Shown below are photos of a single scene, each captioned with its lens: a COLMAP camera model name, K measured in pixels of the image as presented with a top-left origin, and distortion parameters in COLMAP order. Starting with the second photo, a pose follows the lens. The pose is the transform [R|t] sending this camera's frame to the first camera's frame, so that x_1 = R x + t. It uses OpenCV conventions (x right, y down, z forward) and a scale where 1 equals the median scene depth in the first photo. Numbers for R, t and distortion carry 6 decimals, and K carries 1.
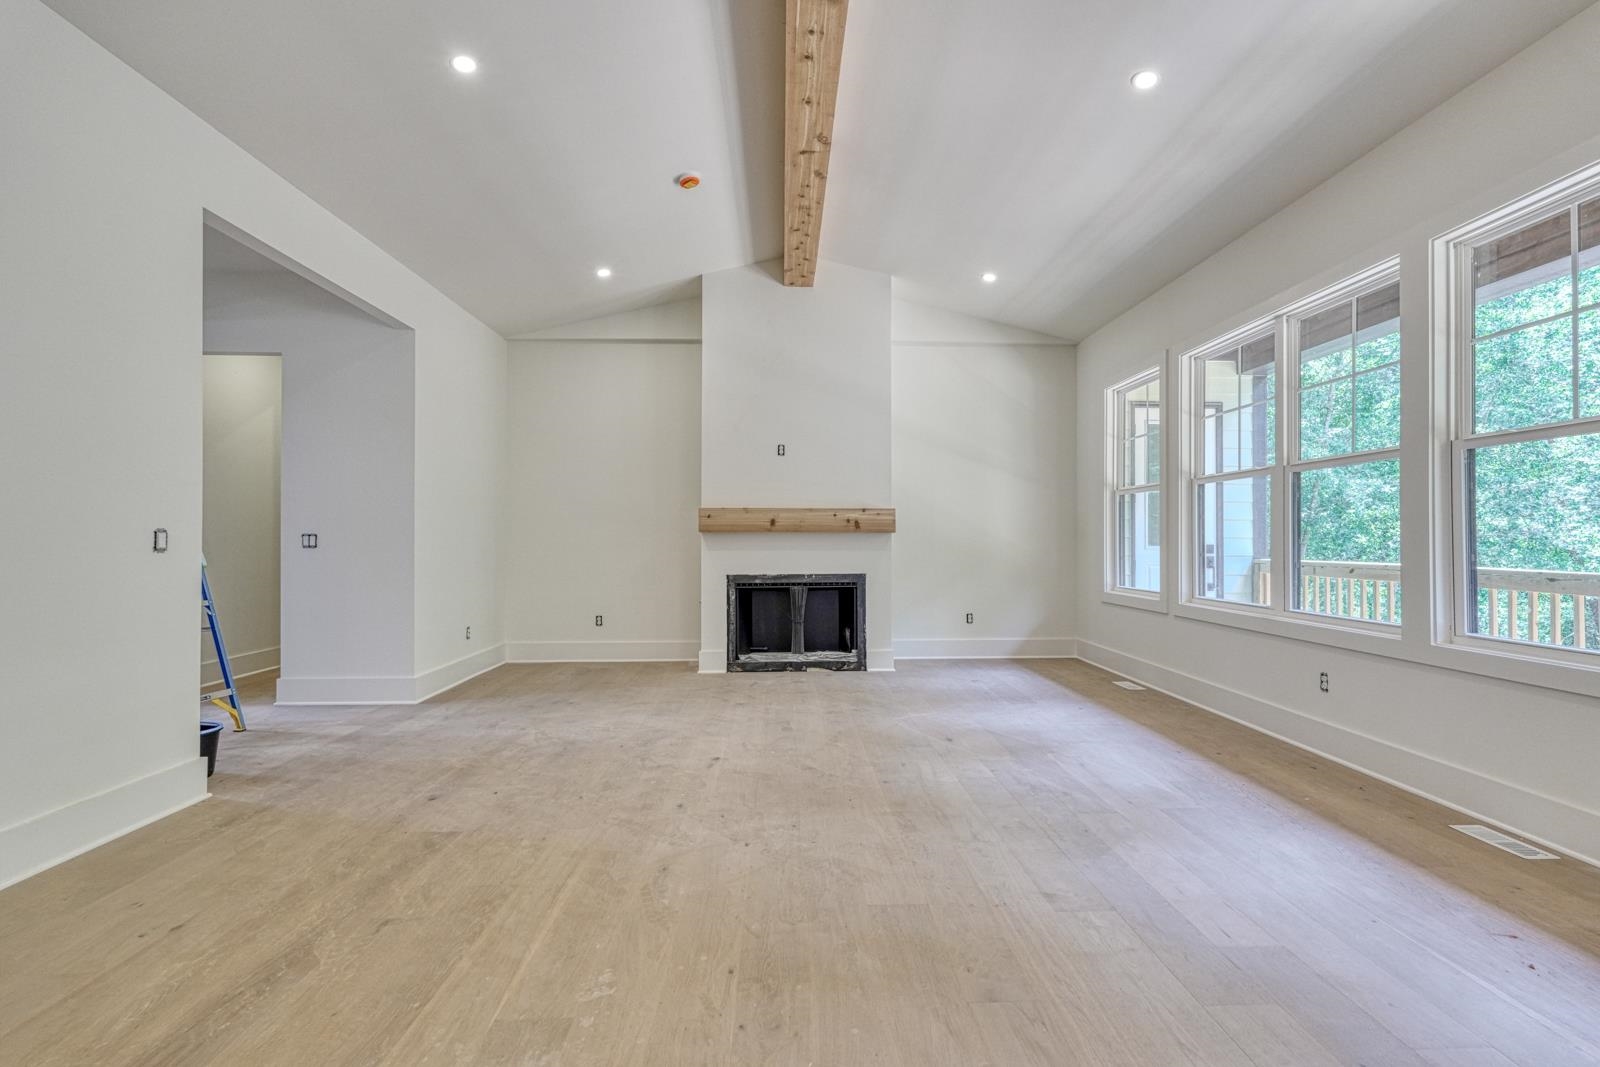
lens RADIAL K [[712.5, 0, 798.8], [0, 712.5, 528.9], [0, 0, 1]] dist [0.003044, 0.000088]
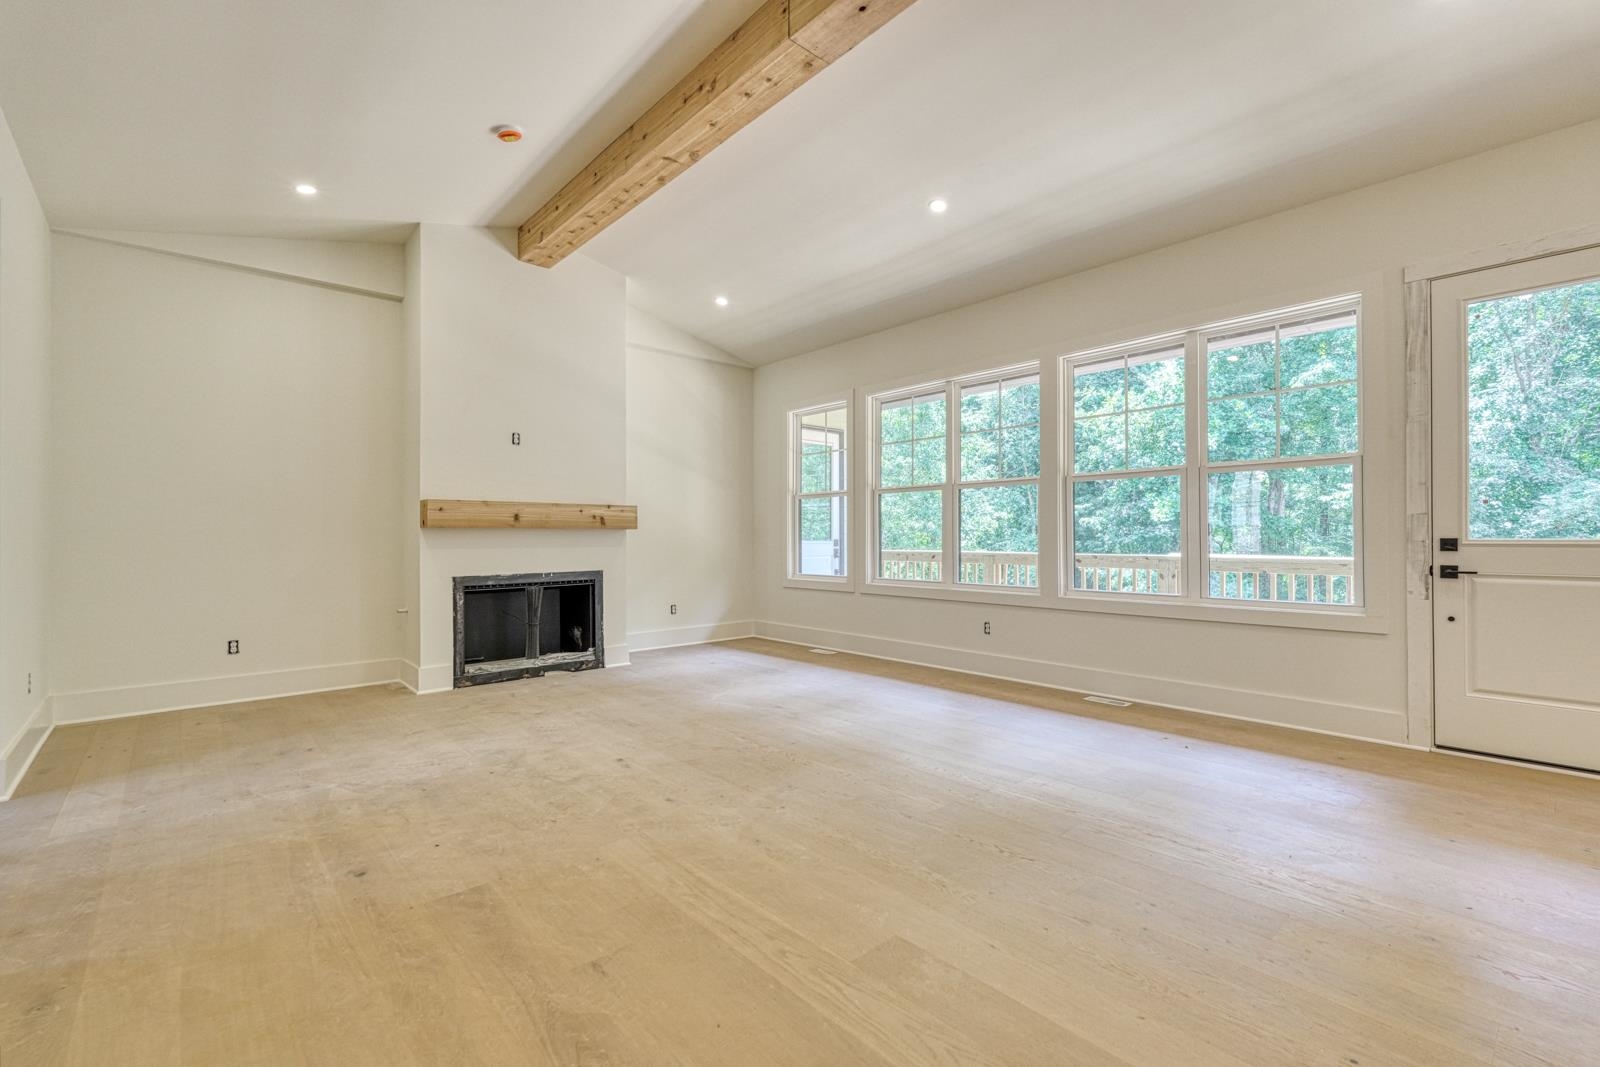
lens RADIAL K [[712.5, 0, 813.9], [0, 712.5, 529.4], [0, 0, 1]] dist [0.003044, 0.000088]
pose [[0.758284, 0.003780, 0.651913, -0.384848], [-0.006400, 0.999978, 0.001647, 0.002459], [-0.651893, -0.005421, 0.758292, 0.061675]]
